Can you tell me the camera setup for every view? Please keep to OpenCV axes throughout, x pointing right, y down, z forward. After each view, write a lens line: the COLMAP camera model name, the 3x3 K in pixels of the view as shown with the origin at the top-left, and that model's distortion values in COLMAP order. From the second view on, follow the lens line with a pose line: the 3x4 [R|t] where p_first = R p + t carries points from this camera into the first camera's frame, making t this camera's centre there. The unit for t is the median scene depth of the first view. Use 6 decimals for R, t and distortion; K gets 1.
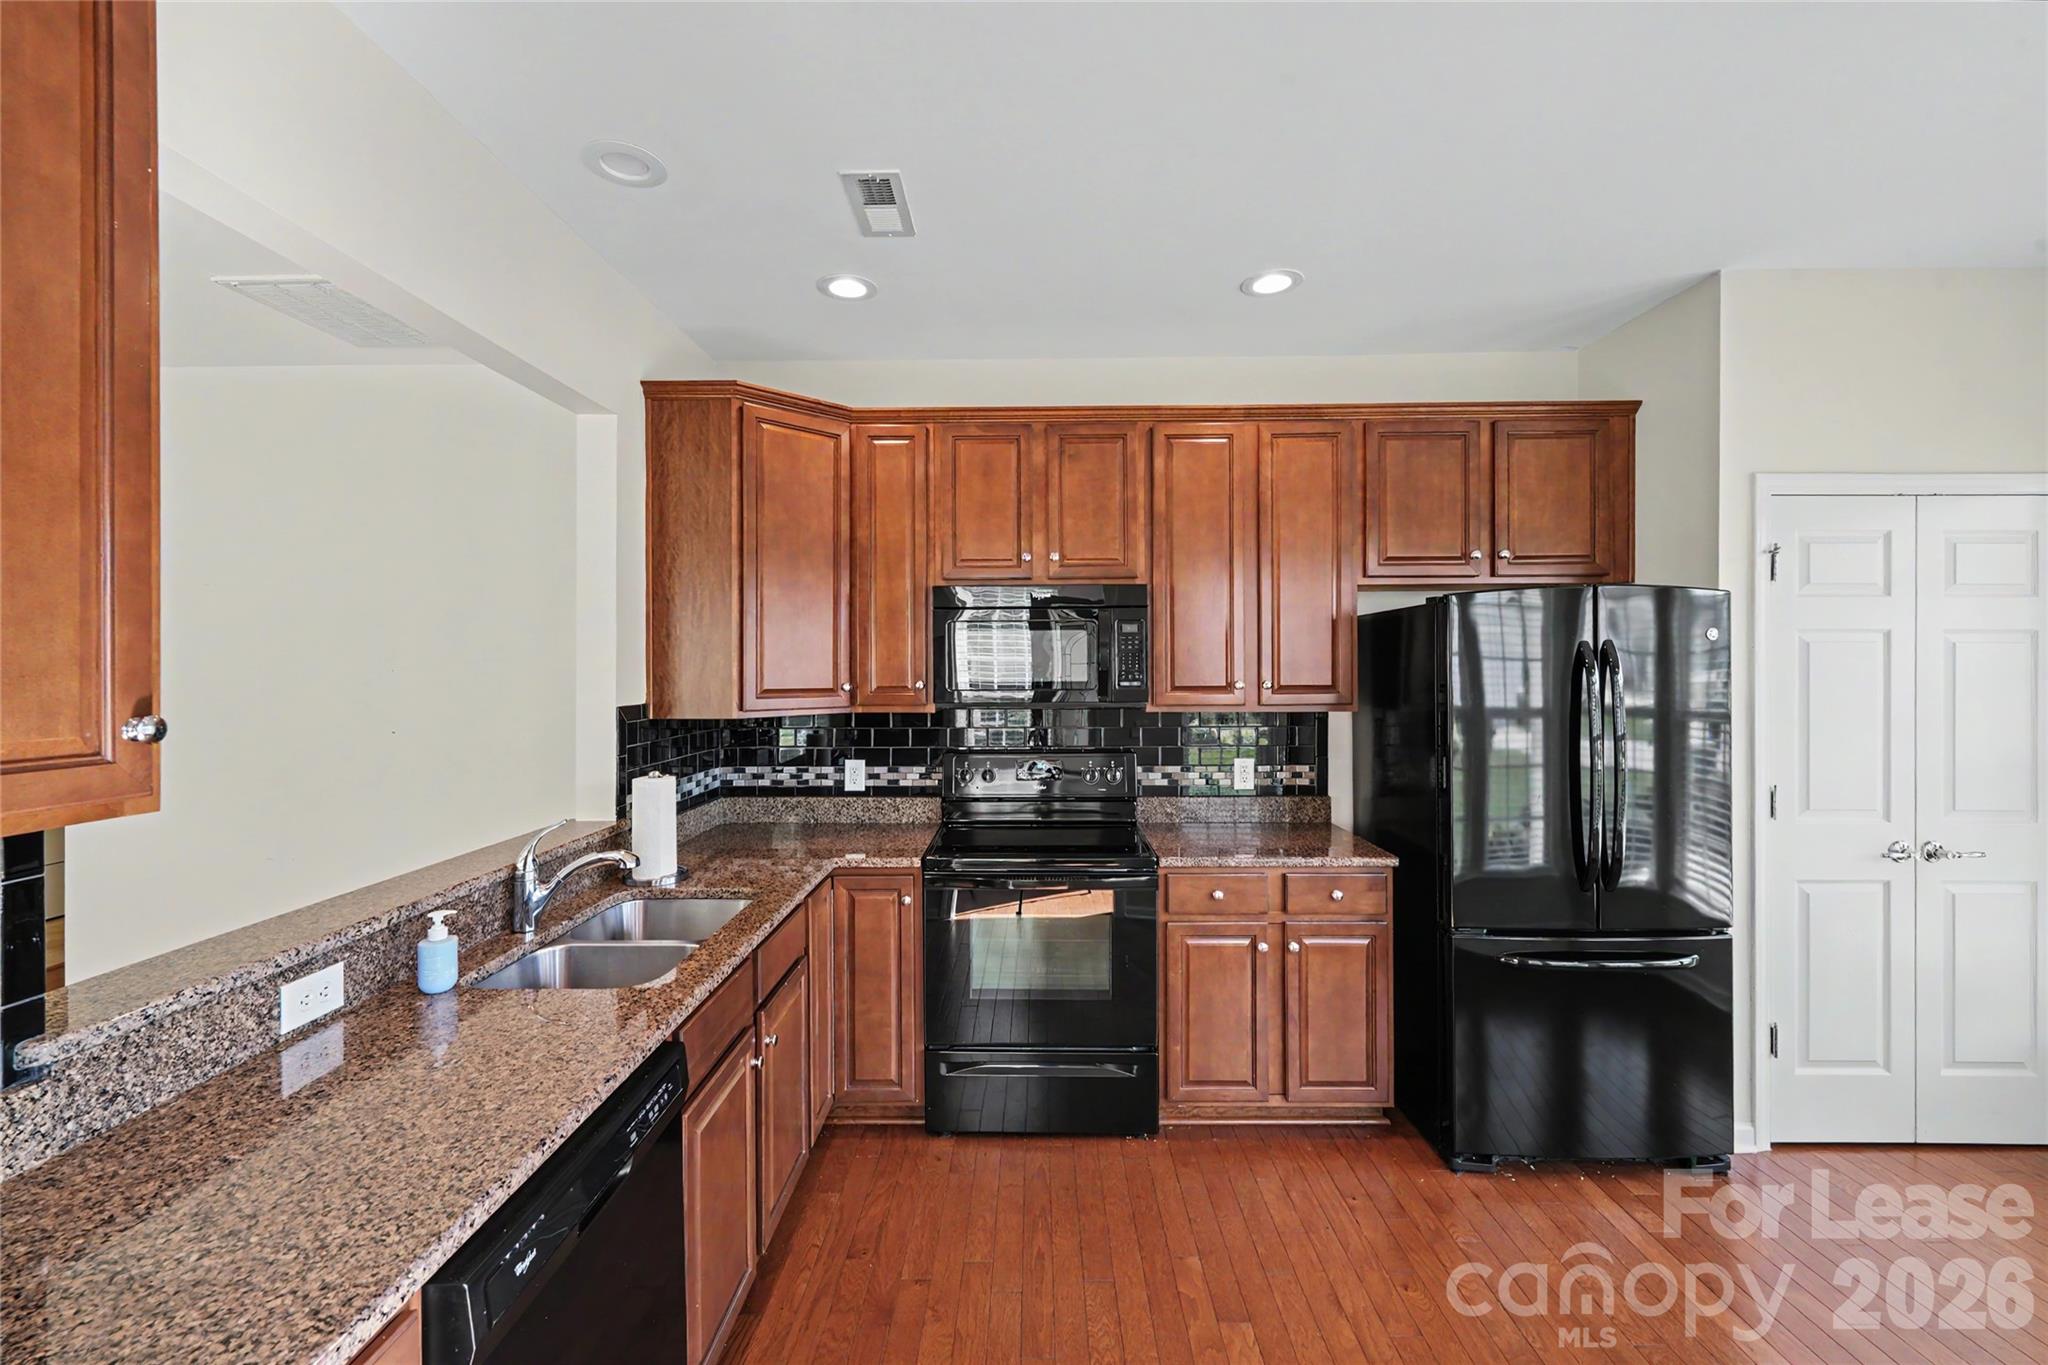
lens RADIAL K [[841.4, 0, 1009.3], [0, 841.4, 670.3], [0, 0, 1]] dist [0.002504, -0.002317]
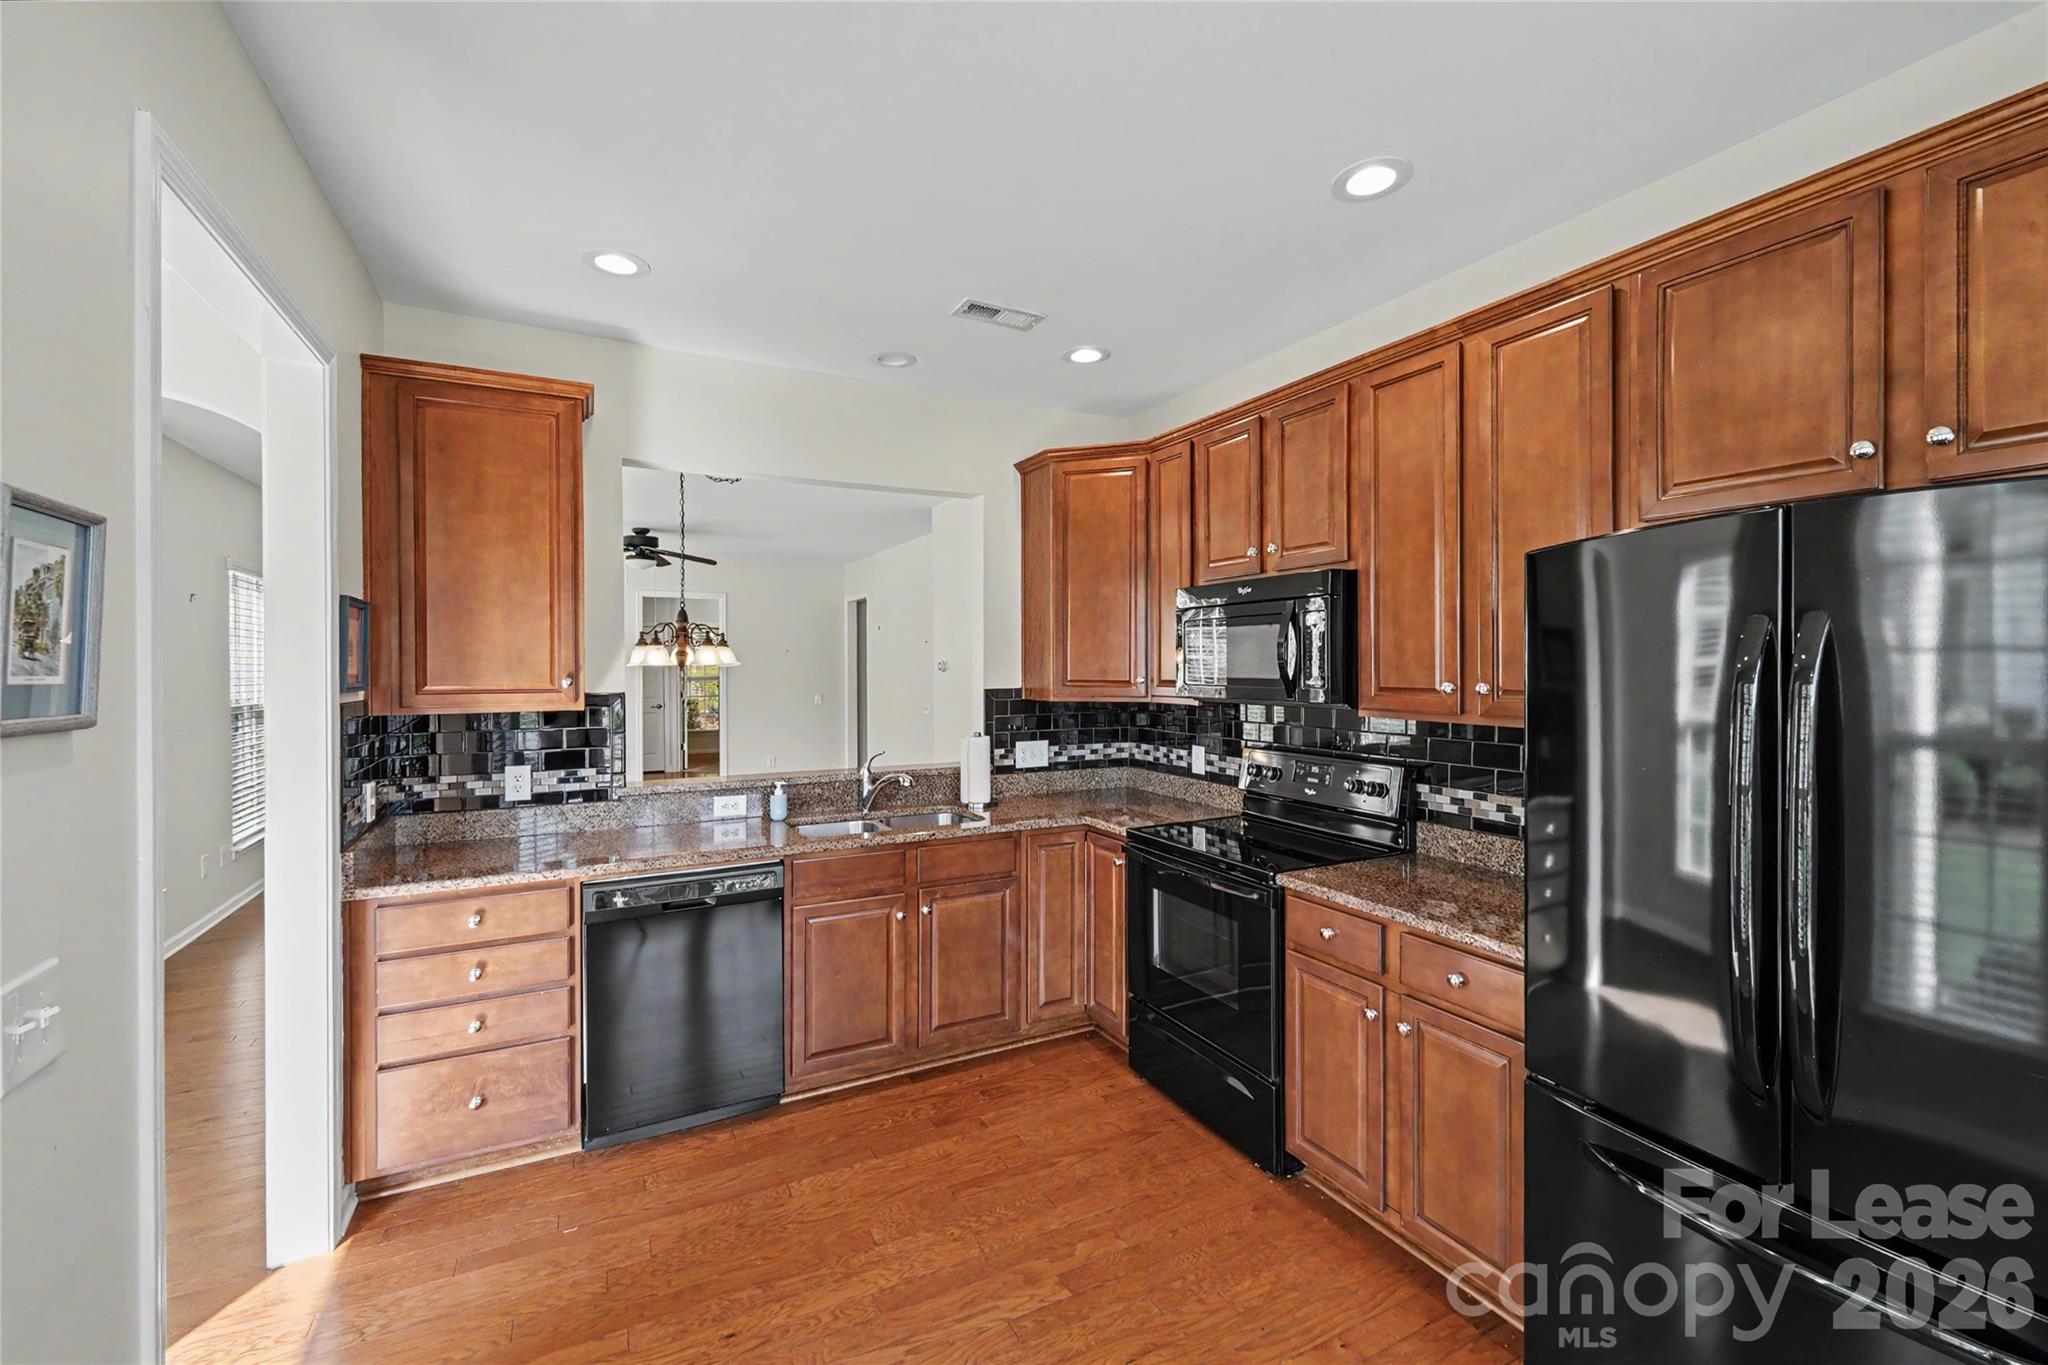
lens RADIAL K [[841.4, 0, 1027.7], [0, 841.4, 671.6], [0, 0, 1]] dist [0.002504, -0.002317]
pose [[0.477153, 0.011682, -0.878742, 0.756756], [-0.003312, 0.999928, 0.011495, -0.004698], [0.878814, -0.002575, 0.477158, 0.296622]]
